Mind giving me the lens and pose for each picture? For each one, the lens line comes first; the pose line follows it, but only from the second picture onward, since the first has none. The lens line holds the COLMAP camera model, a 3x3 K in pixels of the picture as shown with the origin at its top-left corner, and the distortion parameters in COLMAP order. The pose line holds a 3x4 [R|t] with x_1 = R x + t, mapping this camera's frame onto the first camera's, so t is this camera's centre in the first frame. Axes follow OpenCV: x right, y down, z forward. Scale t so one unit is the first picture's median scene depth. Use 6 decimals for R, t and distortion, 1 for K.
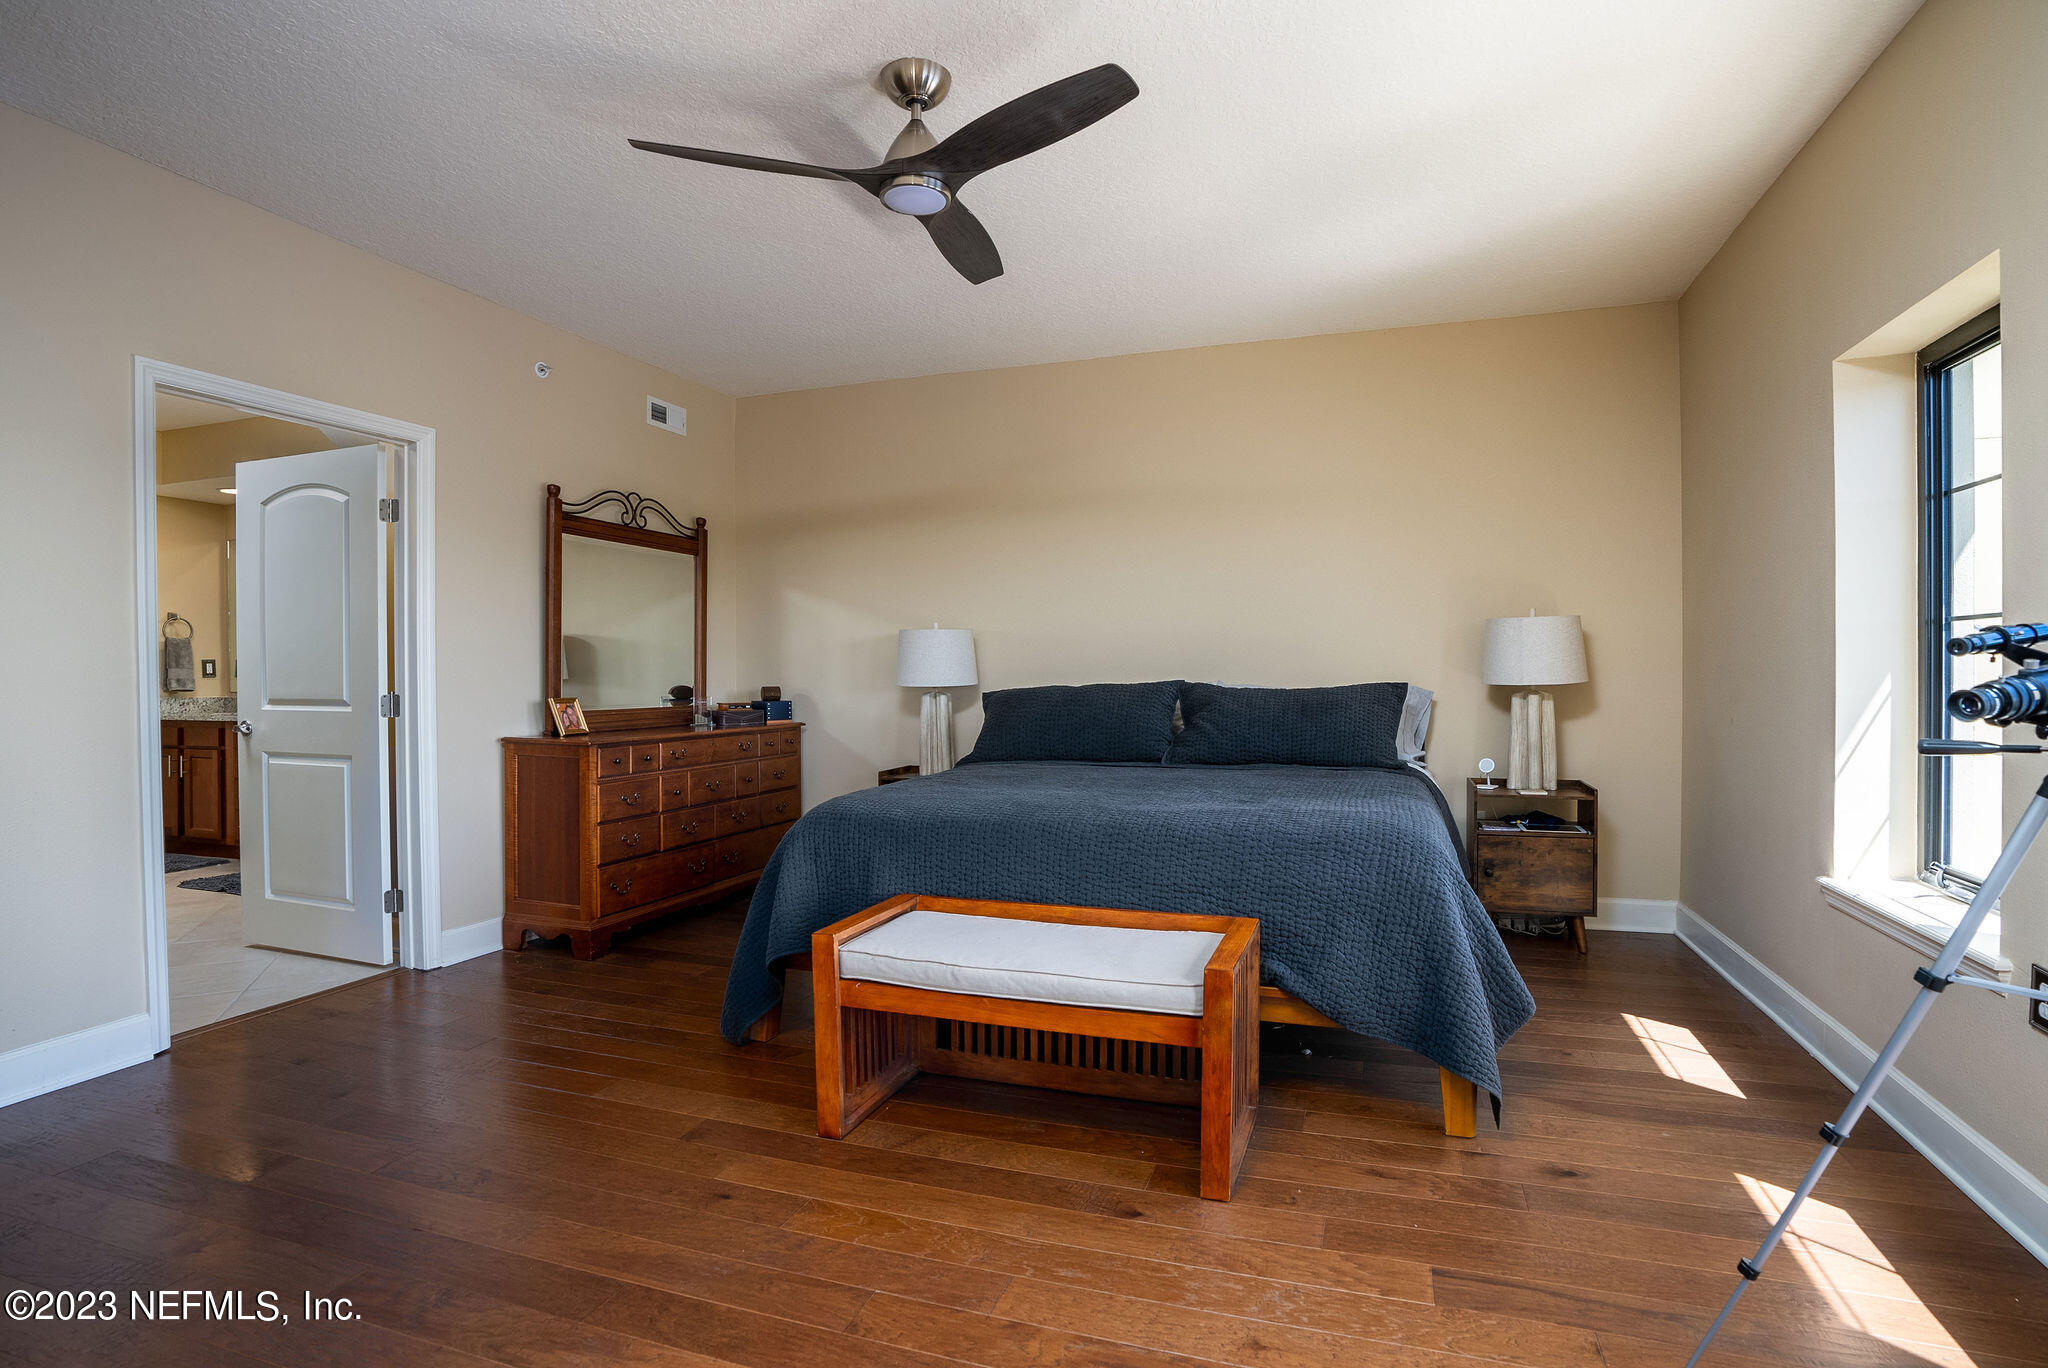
lens RADIAL K [[960.6, 0, 1015.2], [0, 960.6, 691.2], [0, 0, 1]] dist [-0.060630, 0.022317]
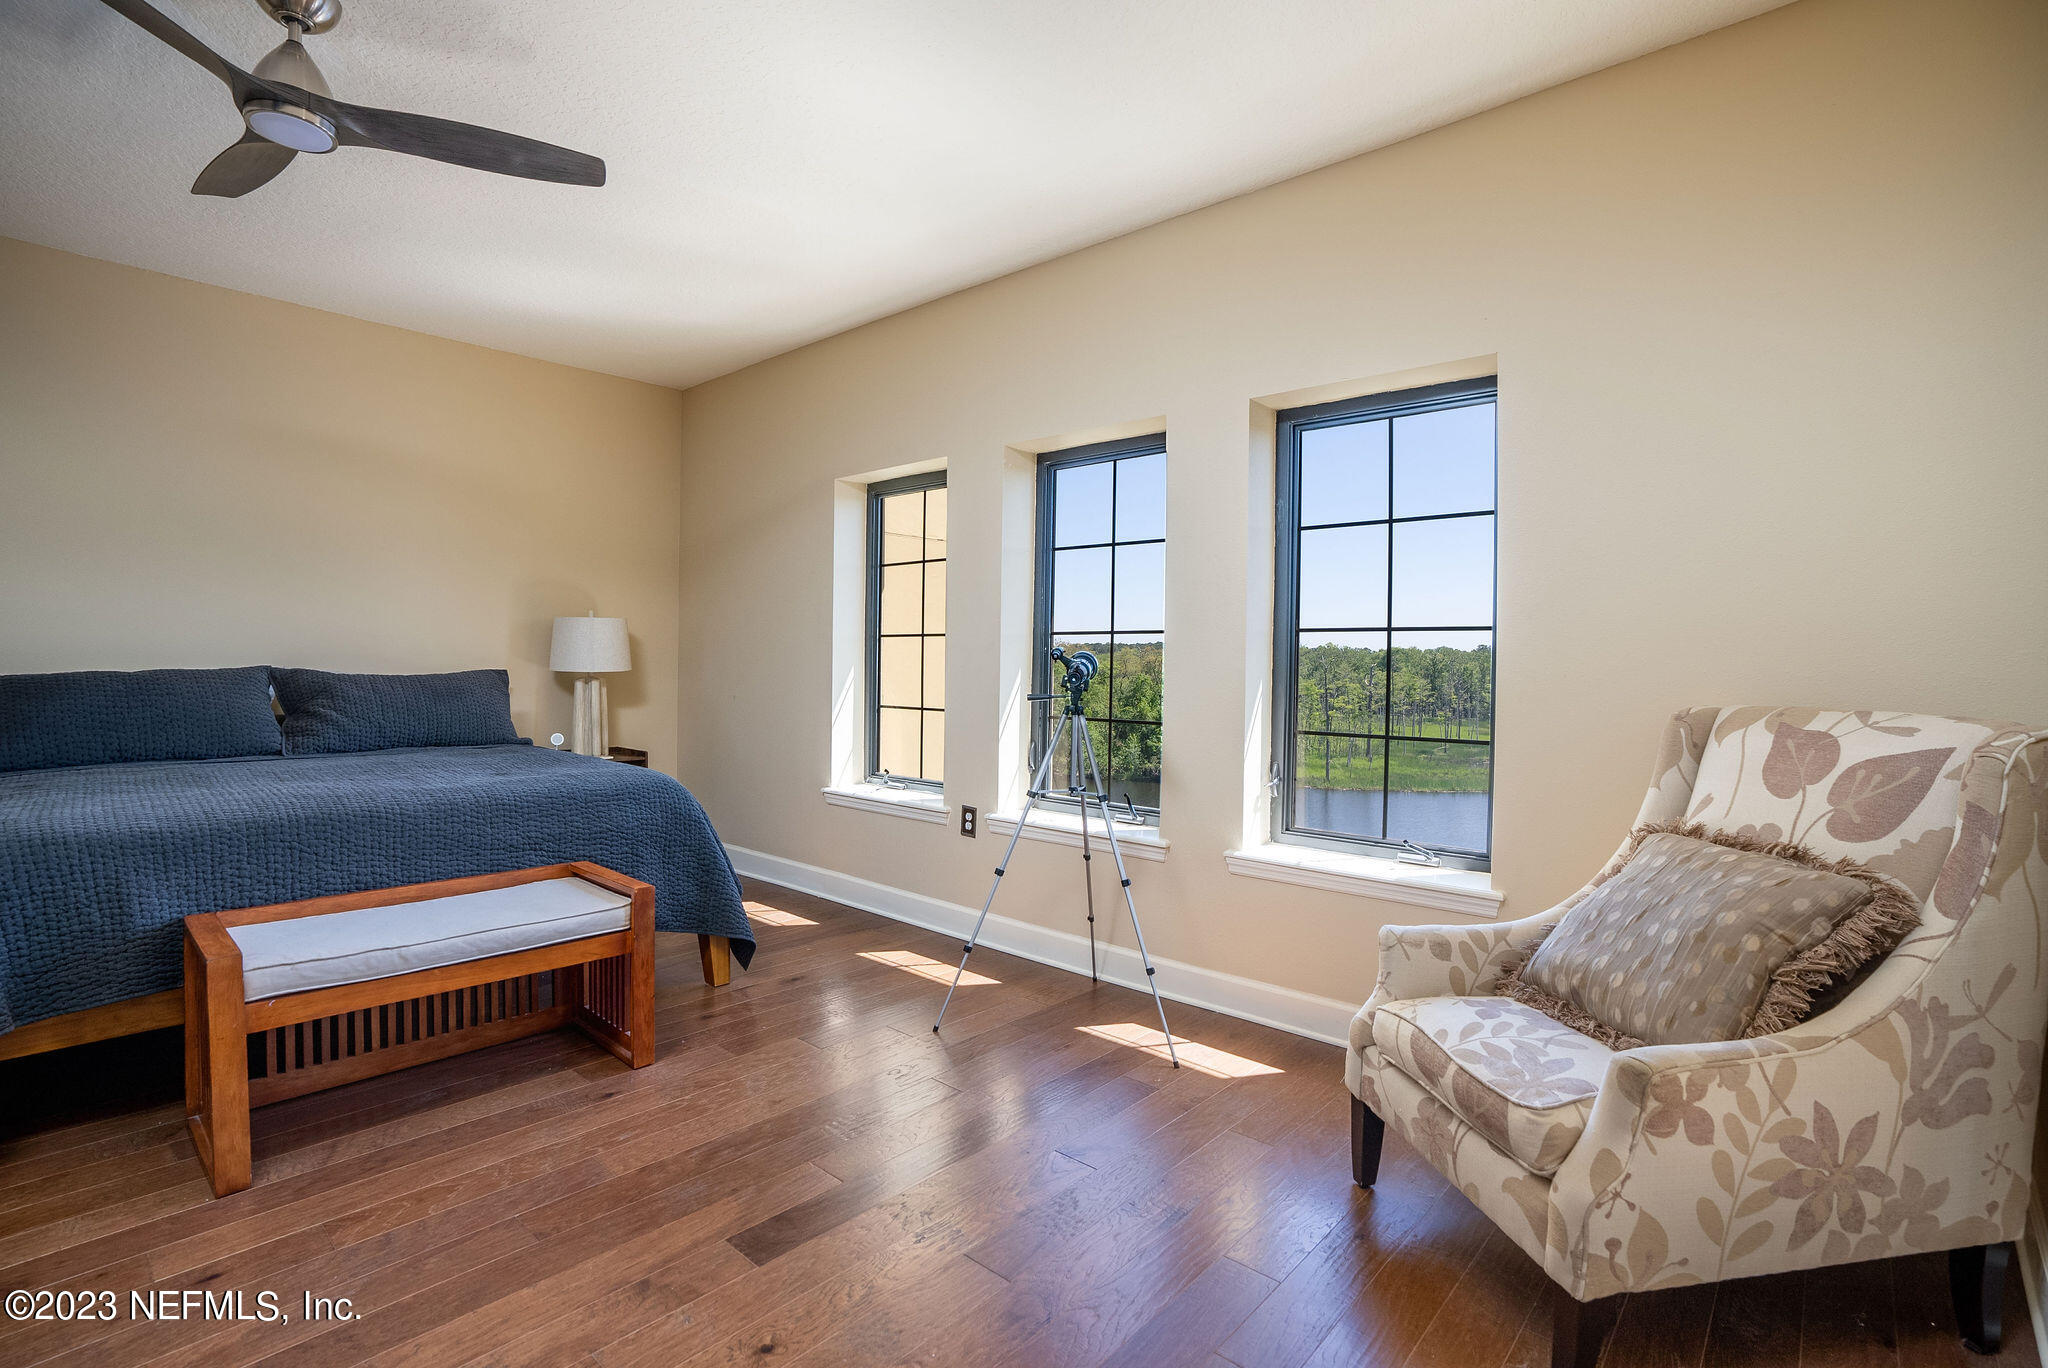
lens RADIAL K [[960.6, 0, 990.8], [0, 960.6, 678.2], [0, 0, 1]] dist [-0.060630, 0.022317]
pose [[0.405151, 0.001268, 0.914249, -0.621506], [0.001223, 0.999997, -0.001929, 0.006274], [-0.914249, 0.001899, 0.405149, 0.028081]]
